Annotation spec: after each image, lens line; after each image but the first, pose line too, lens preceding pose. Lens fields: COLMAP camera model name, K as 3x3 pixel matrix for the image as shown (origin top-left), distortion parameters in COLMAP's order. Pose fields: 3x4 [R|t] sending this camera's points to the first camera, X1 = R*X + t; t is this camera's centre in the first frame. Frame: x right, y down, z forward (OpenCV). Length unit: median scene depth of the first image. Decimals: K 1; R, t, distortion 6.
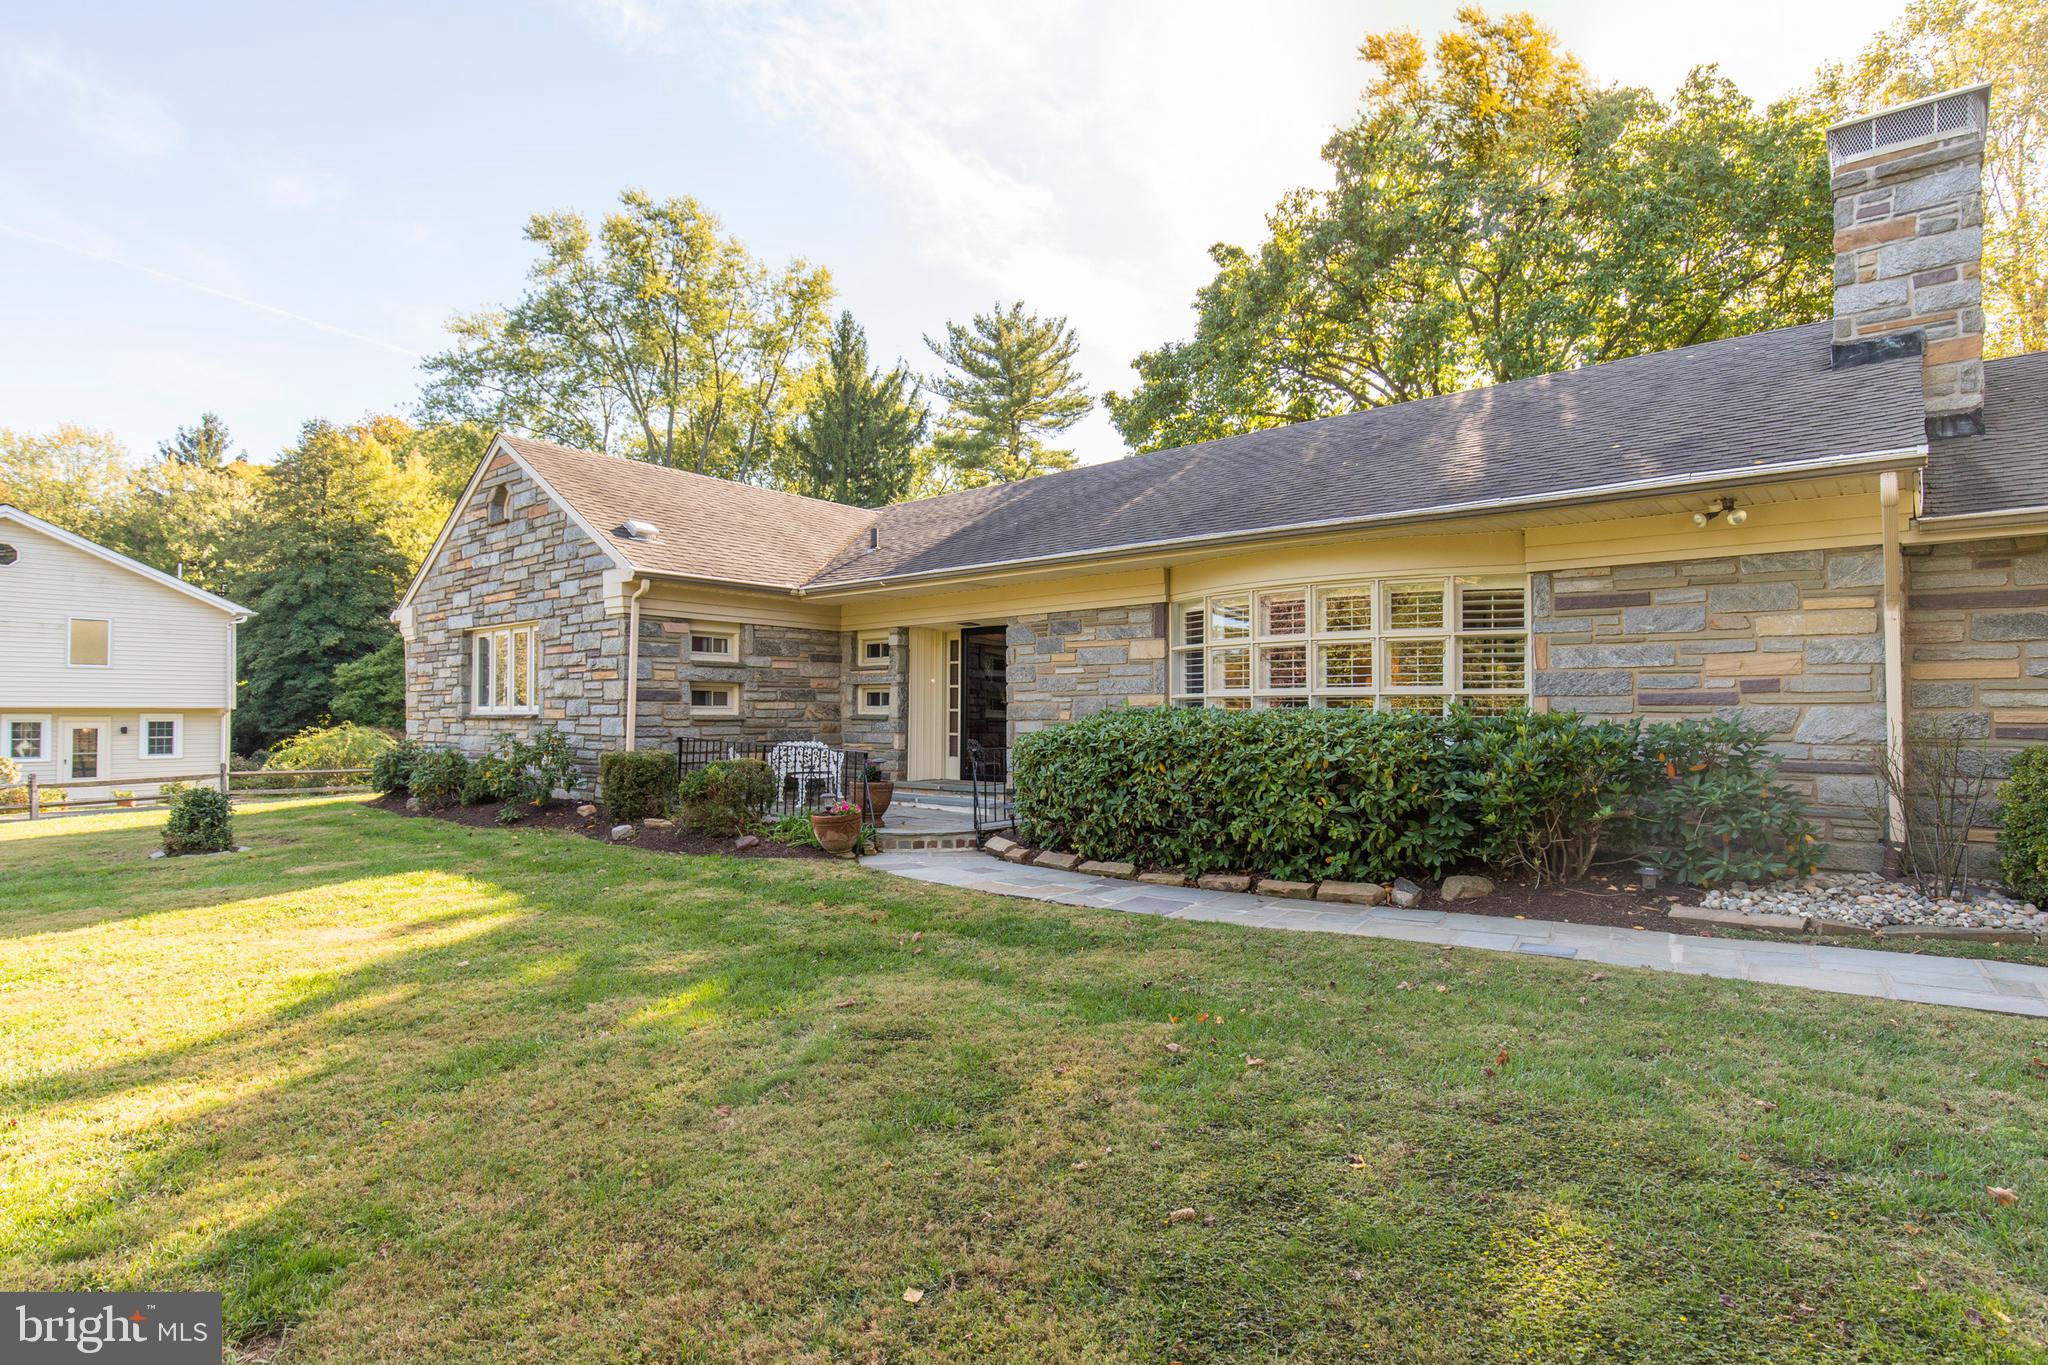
lens RADIAL K [[1012.0, 0, 1028.4], [0, 1012.0, 683.7], [0, 0, 1]] dist [-0.002462, -0.000159]
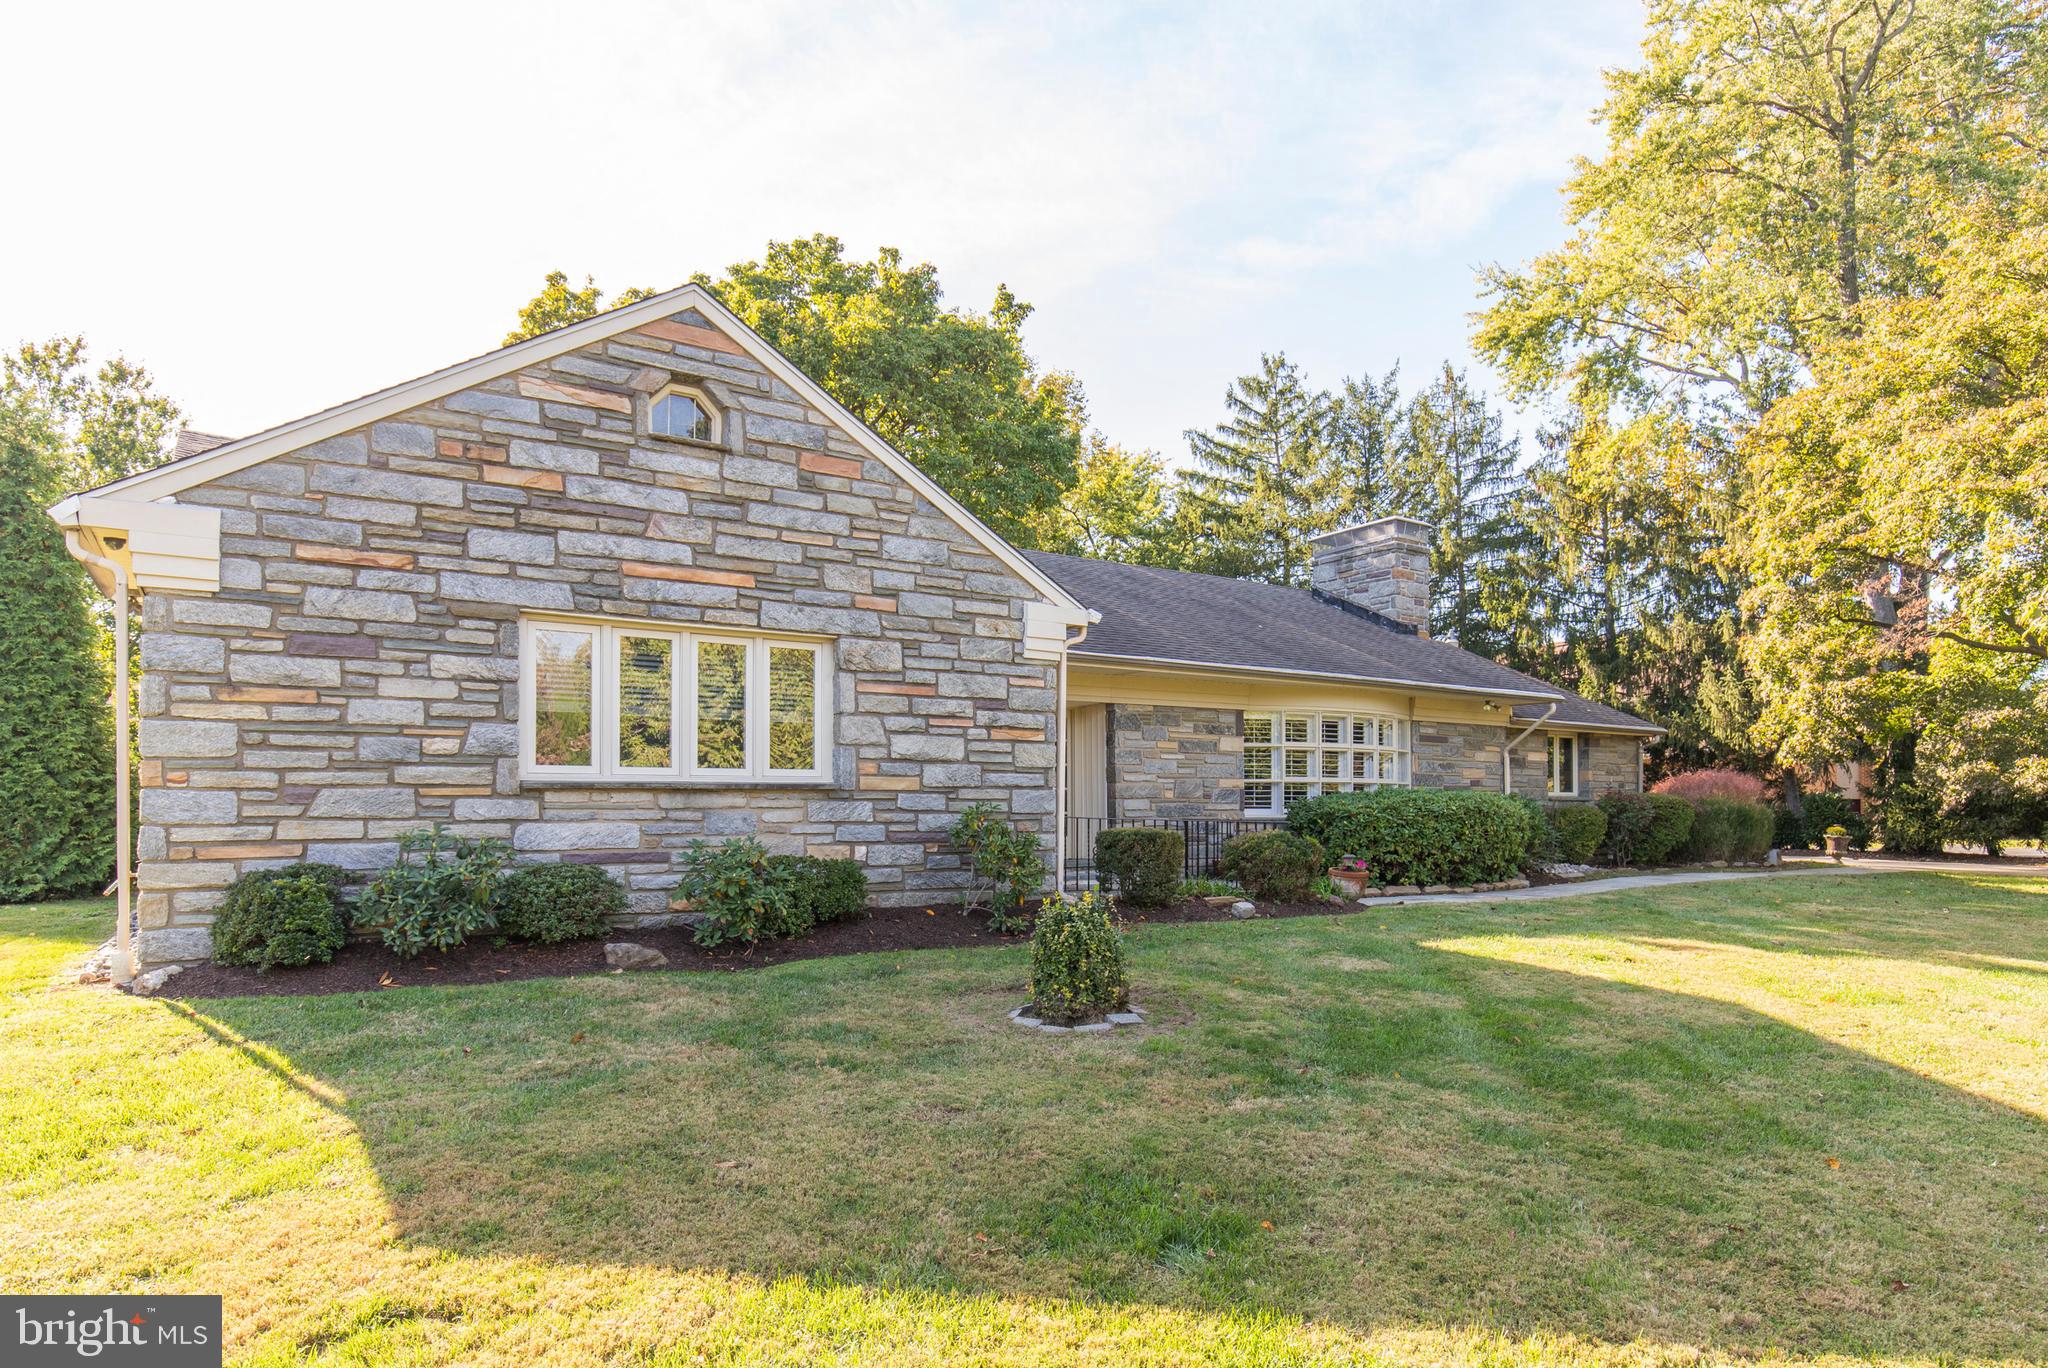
lens RADIAL K [[1188.2, 0, 1021.7], [0, 1188.2, 690.9], [0, 0, 1]] dist [-0.019626, 0.001912]
pose [[0.282262, 0.096689, 0.954453, -1.407536], [-0.024593, 0.995310, -0.093555, 0.047087], [-0.959022, 0.002934, 0.283316, 0.812348]]
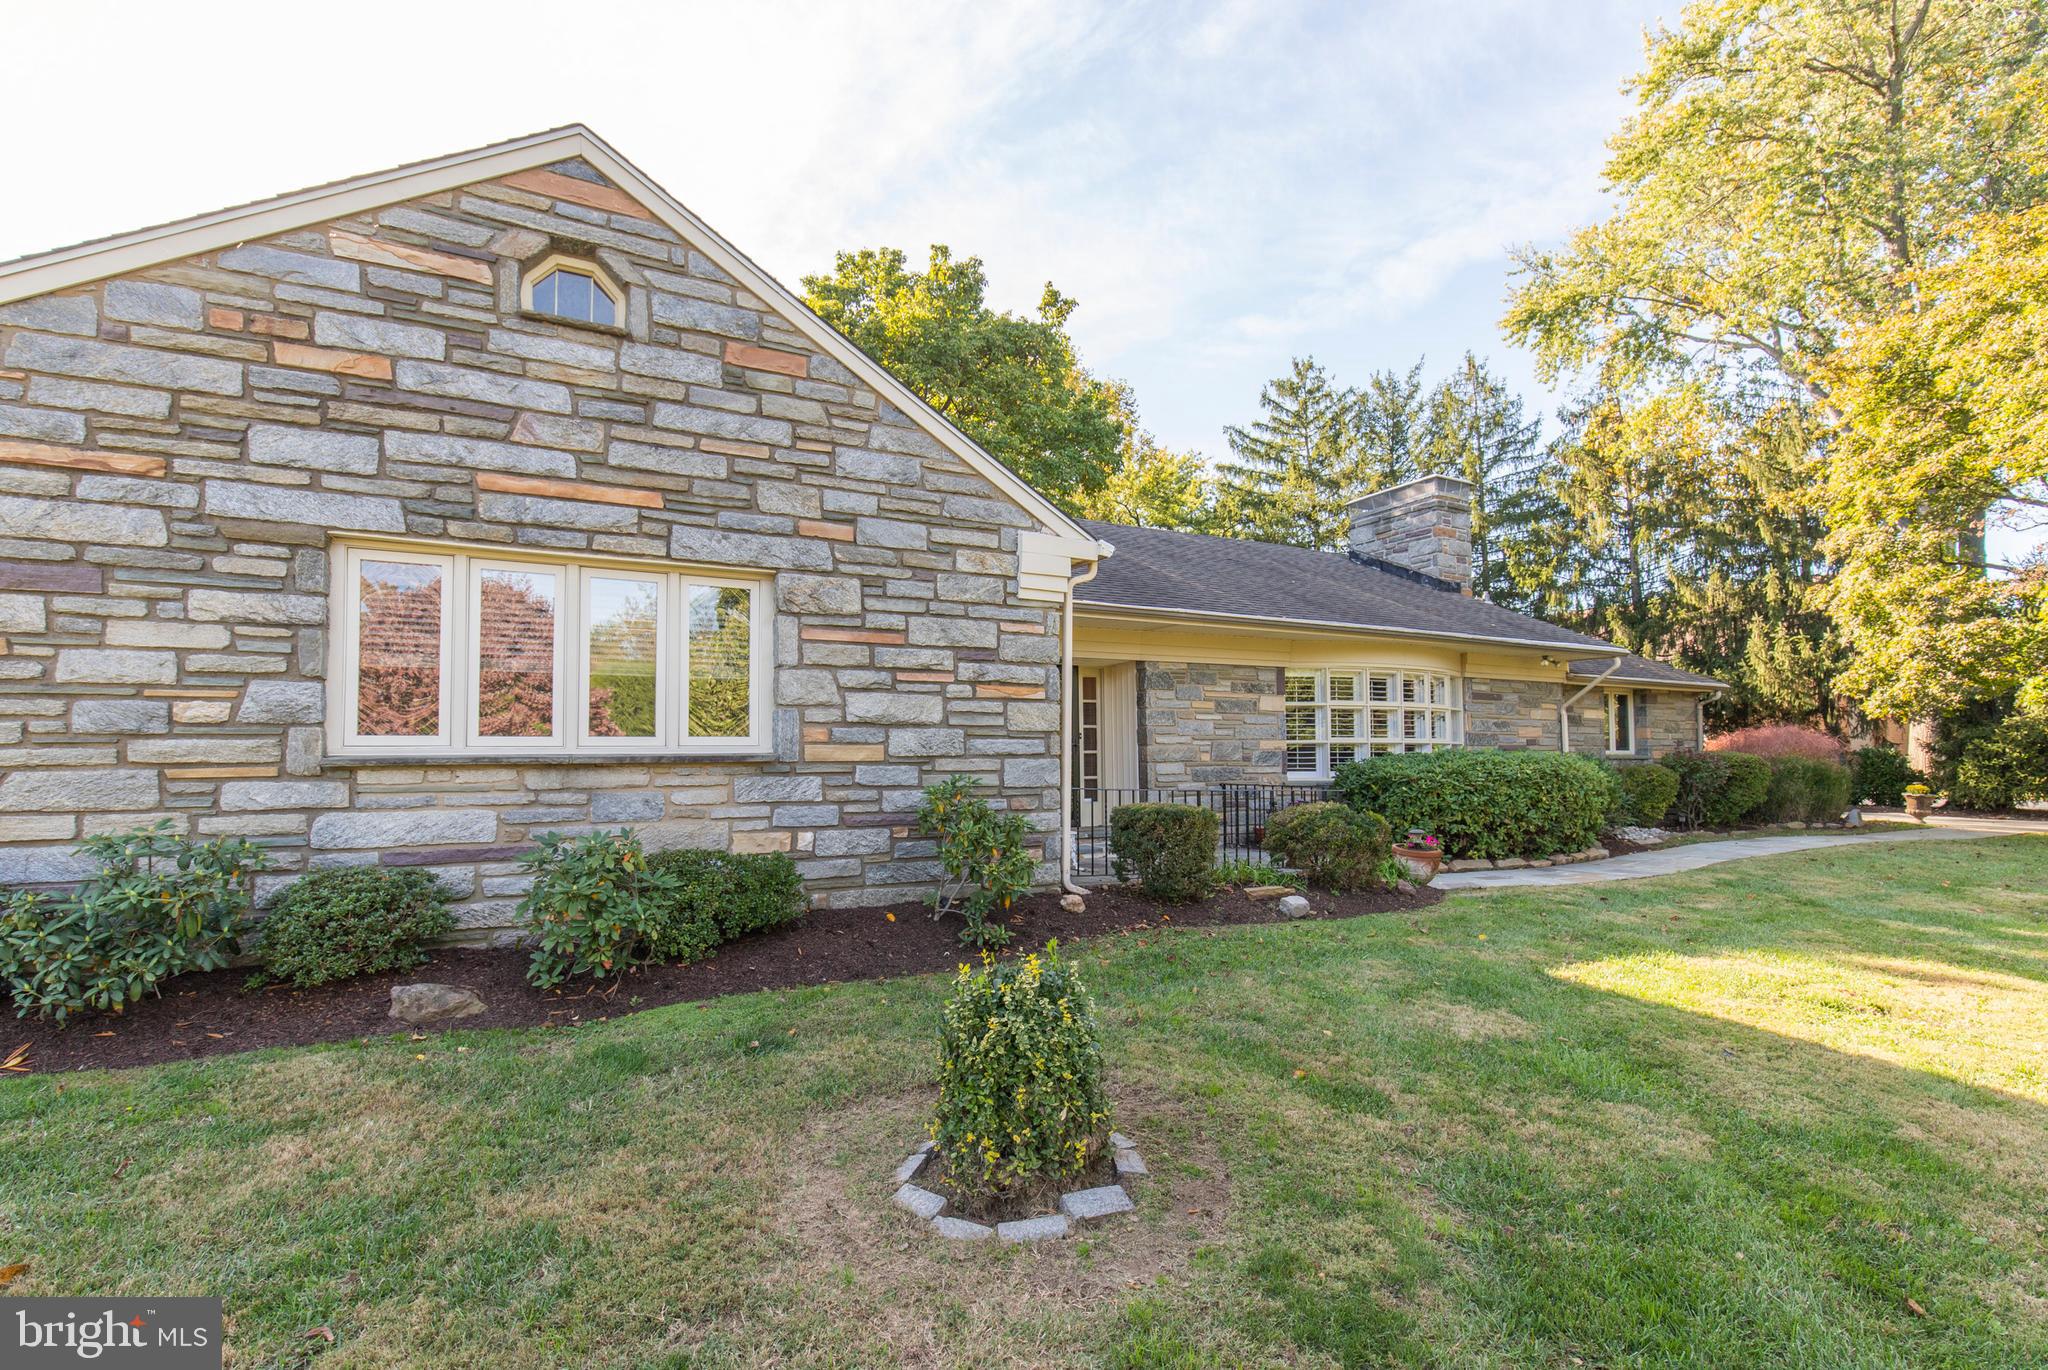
lens RADIAL K [[952.2, 0, 1008.5], [0, 952.2, 680.5], [0, 0, 1]] dist [0.002677, -0.001395]
pose [[0.367428, 0.078472, 0.926736, -1.065834], [-0.018828, 0.996858, -0.076945, 0.033307], [-0.929861, 0.010823, 0.367751, 0.857872]]
